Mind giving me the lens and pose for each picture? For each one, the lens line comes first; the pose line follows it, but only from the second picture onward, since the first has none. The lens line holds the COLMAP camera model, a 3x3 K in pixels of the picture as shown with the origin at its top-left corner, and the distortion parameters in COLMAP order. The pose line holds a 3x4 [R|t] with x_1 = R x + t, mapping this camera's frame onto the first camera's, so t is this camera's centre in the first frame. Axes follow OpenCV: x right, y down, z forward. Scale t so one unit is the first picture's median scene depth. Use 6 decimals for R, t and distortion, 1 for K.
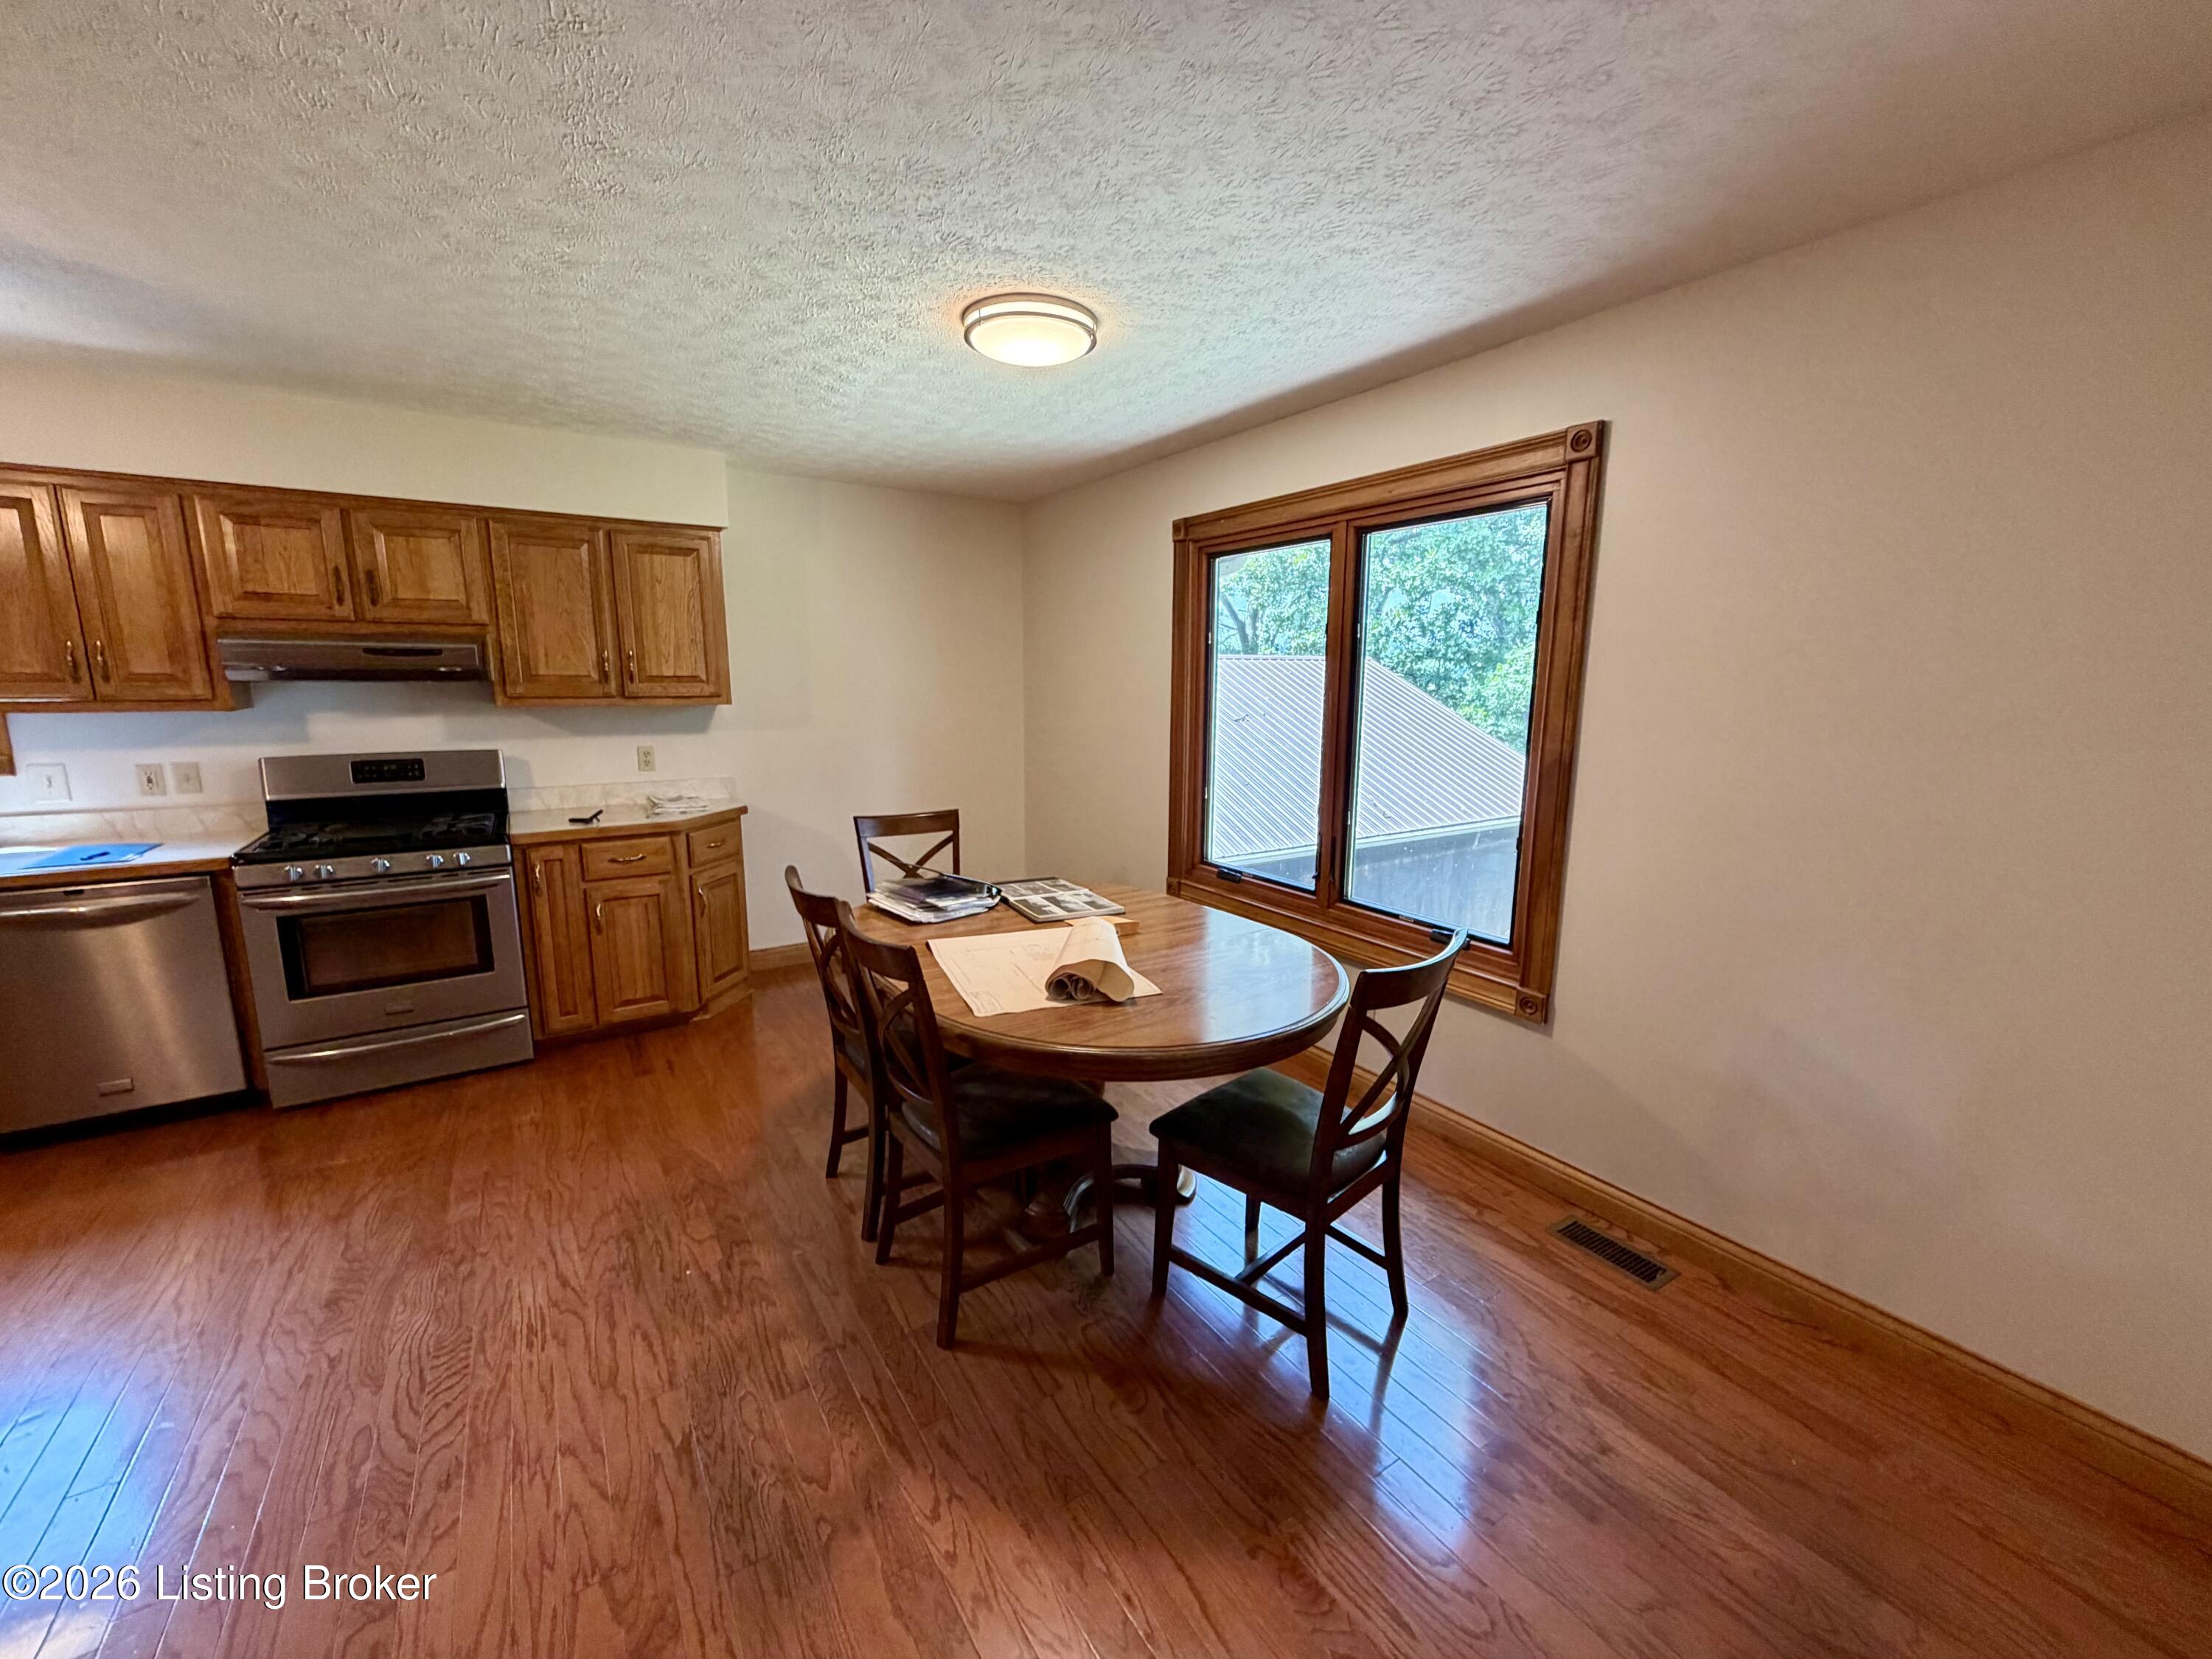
lens RADIAL K [[880.1, 0, 1100.3], [0, 880.1, 830.1], [0, 0, 1]] dist [0.000565, -0.000811]
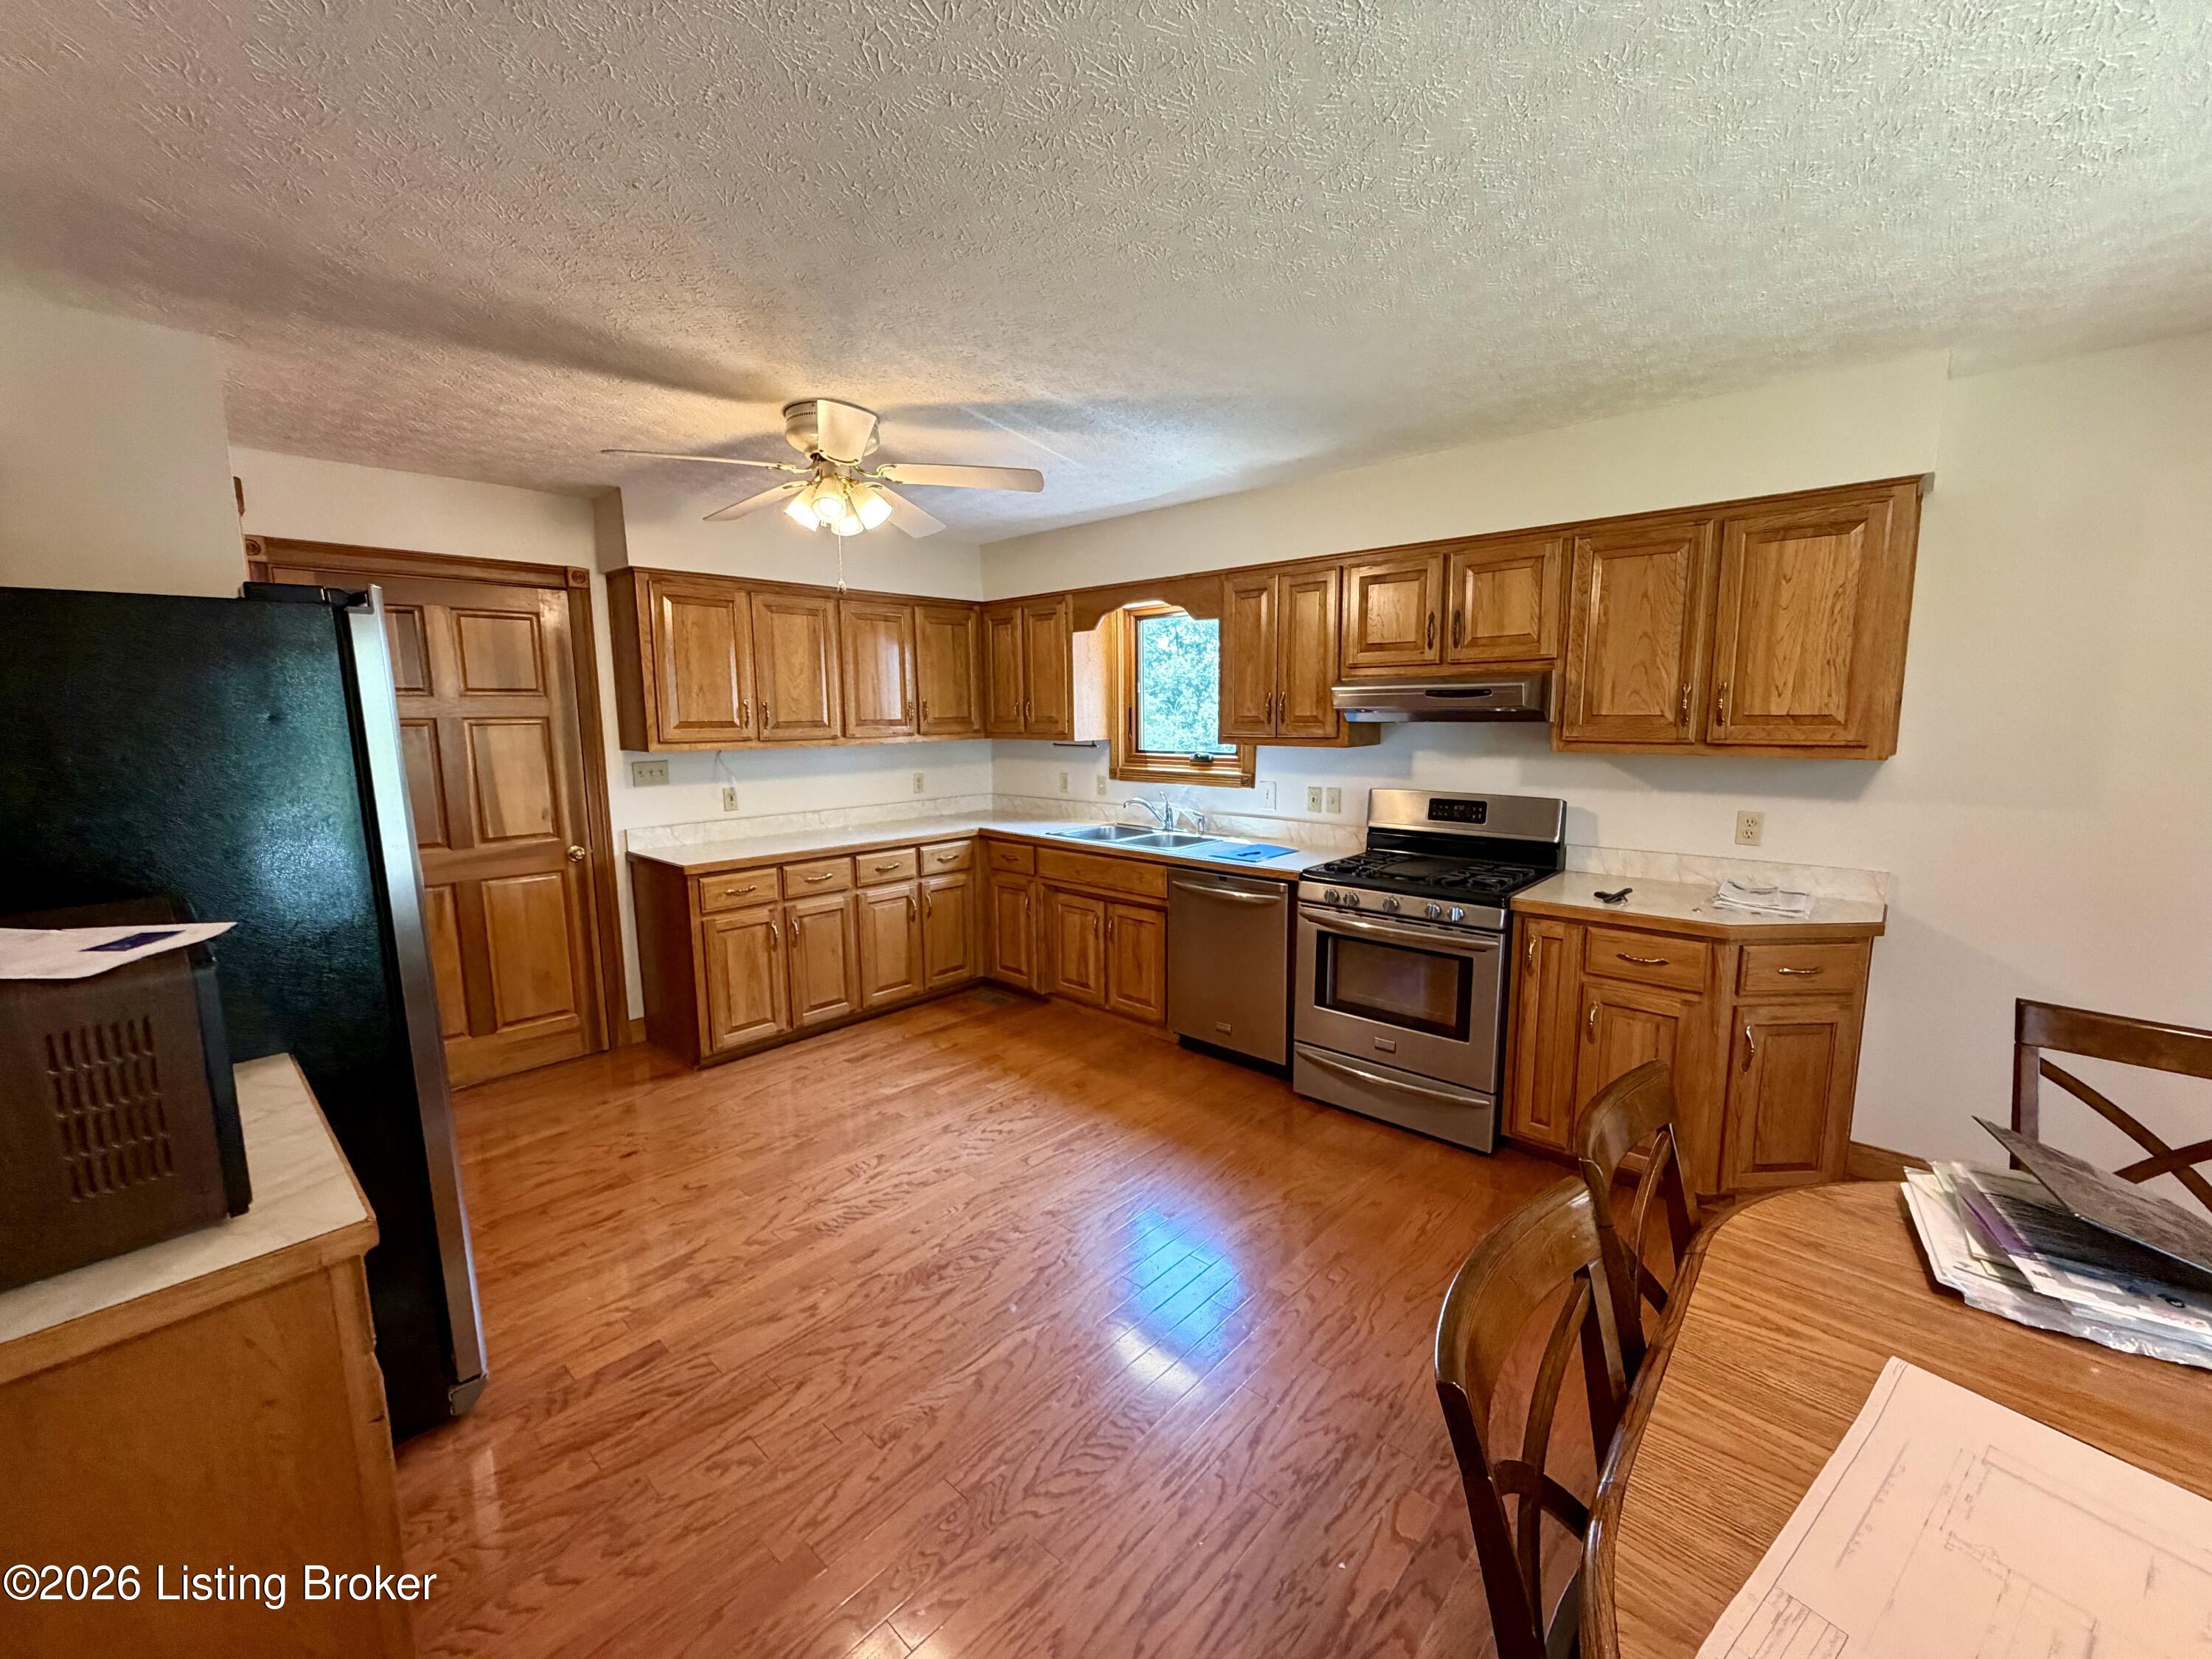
lens RADIAL K [[880.1, 0, 1100.3], [0, 880.1, 830.1], [0, 0, 1]] dist [0.000565, -0.000811]
pose [[0.246373, 0.123541, -0.961269, 0.056843], [-0.157955, 0.983699, 0.085940, -0.068443], [0.956217, 0.130664, 0.261871, 0.355999]]
